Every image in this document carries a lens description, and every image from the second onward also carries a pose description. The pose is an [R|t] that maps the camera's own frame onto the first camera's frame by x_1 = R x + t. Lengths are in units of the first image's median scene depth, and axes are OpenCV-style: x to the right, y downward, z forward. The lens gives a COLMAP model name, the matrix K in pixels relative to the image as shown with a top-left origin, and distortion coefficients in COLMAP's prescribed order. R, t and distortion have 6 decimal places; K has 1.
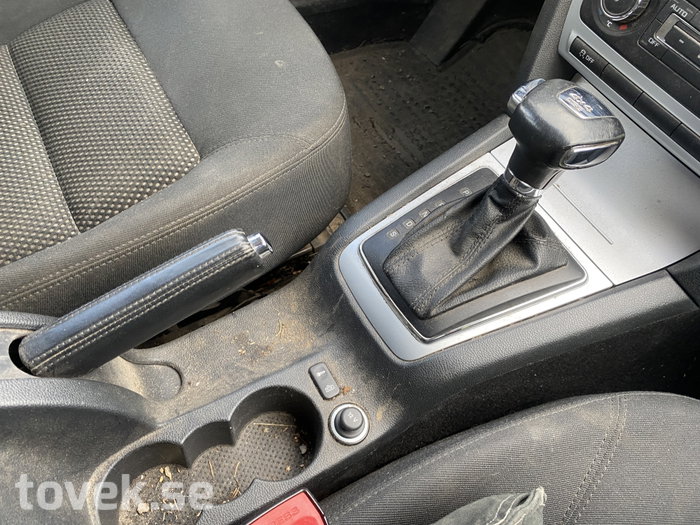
lens RADIAL K [[534.2, 0, 348.8], [0, 534.2, 260.2], [0, 0, 1]] dist [0.043045, -0.048898]
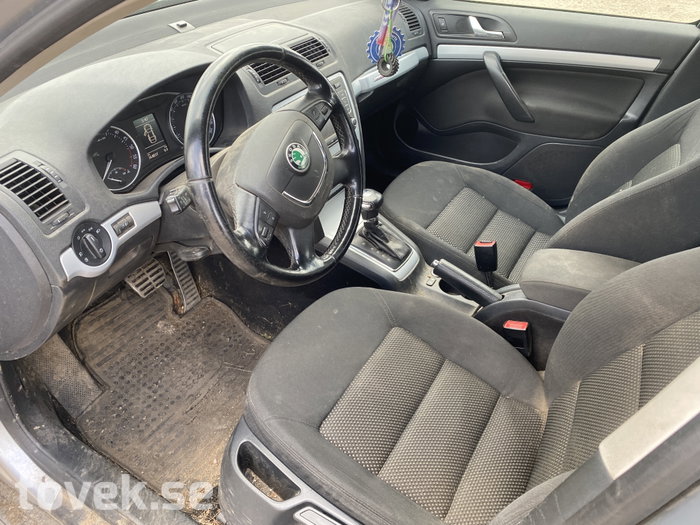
lens RADIAL K [[534.2, 0, 347.5], [0, 534.2, 258.6], [0, 0, 1]] dist [0.043045, -0.048898]
pose [[-0.474330, -0.641395, 0.603012, -1.542255], [0.663734, 0.189432, 0.723583, -2.275980], [-0.578332, 0.743457, 0.335862, 0.160033]]
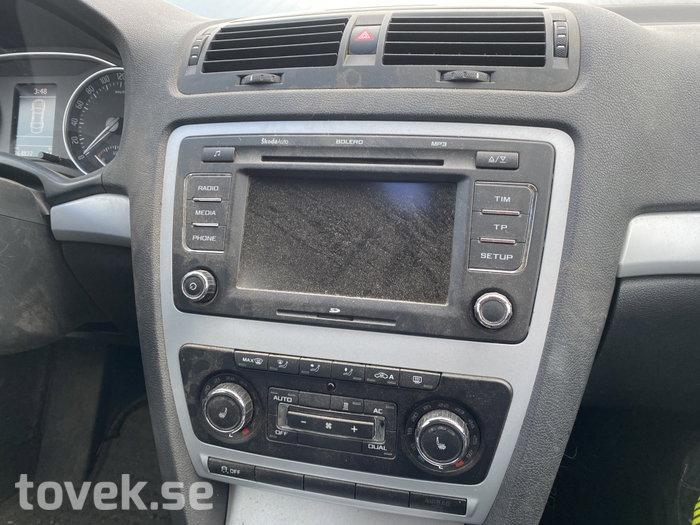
lens RADIAL K [[534.2, 0, 345.3], [0, 534.2, 266.7], [0, 0, 1]] dist [0.043045, -0.048898]
pose [[0.688522, -0.381960, 0.616477, 0.147004], [0.648486, 0.704816, -0.287577, -0.227542], [-0.324660, 0.597780, 0.732977, 0.079103]]
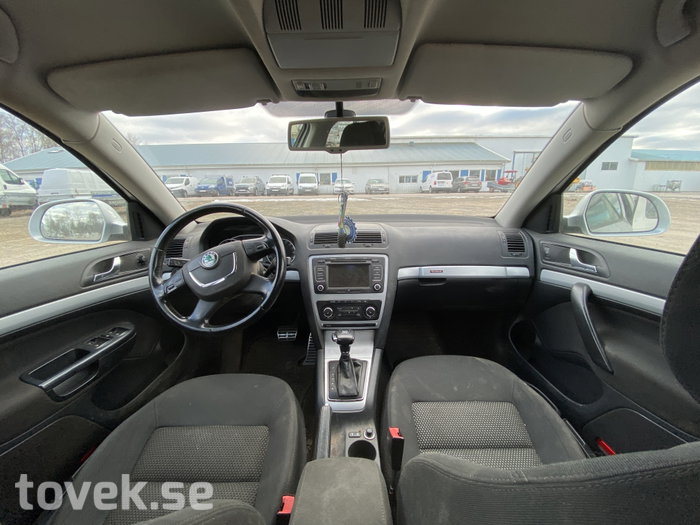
lens RADIAL K [[285.0, 0, 348.8], [0, 285.0, 261.1], [0, 0, 1]] dist [0.003981, -0.000373]
pose [[0.496502, -0.354735, 0.792243, -1.065533], [0.753274, 0.629616, -0.190163, -0.140044], [-0.431351, 0.691192, 0.579818, -0.734539]]
